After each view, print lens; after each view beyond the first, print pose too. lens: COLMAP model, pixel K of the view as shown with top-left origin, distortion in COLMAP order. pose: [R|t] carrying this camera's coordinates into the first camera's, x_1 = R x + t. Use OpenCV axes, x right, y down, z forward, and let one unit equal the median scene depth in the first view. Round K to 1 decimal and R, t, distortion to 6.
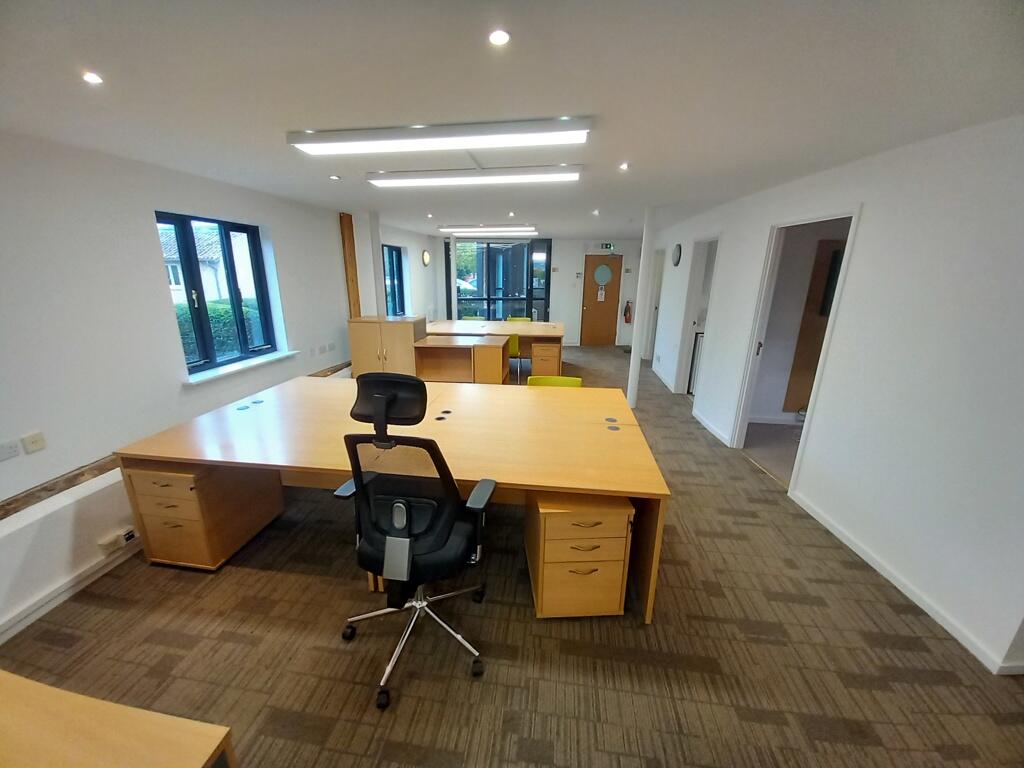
lens RADIAL K [[405.6, 0, 506.1], [0, 405.6, 385.9], [0, 0, 1]] dist [-0.000462, -0.000939]
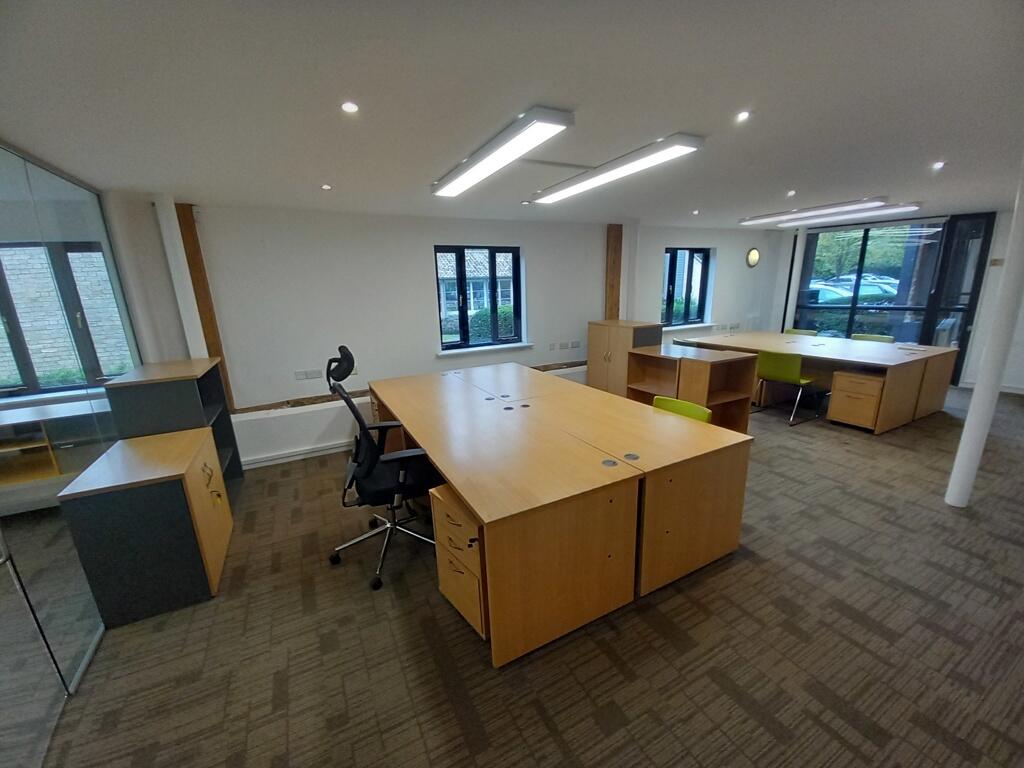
lens RADIAL K [[405.6, 0, 512.4], [0, 405.6, 390.4], [0, 0, 1]] dist [-0.000462, -0.000939]
pose [[0.587609, 0.183674, -0.788023, 0.548532], [-0.184670, 0.978634, 0.090398, -0.056207], [0.787790, 0.092405, 0.608973, 0.244787]]
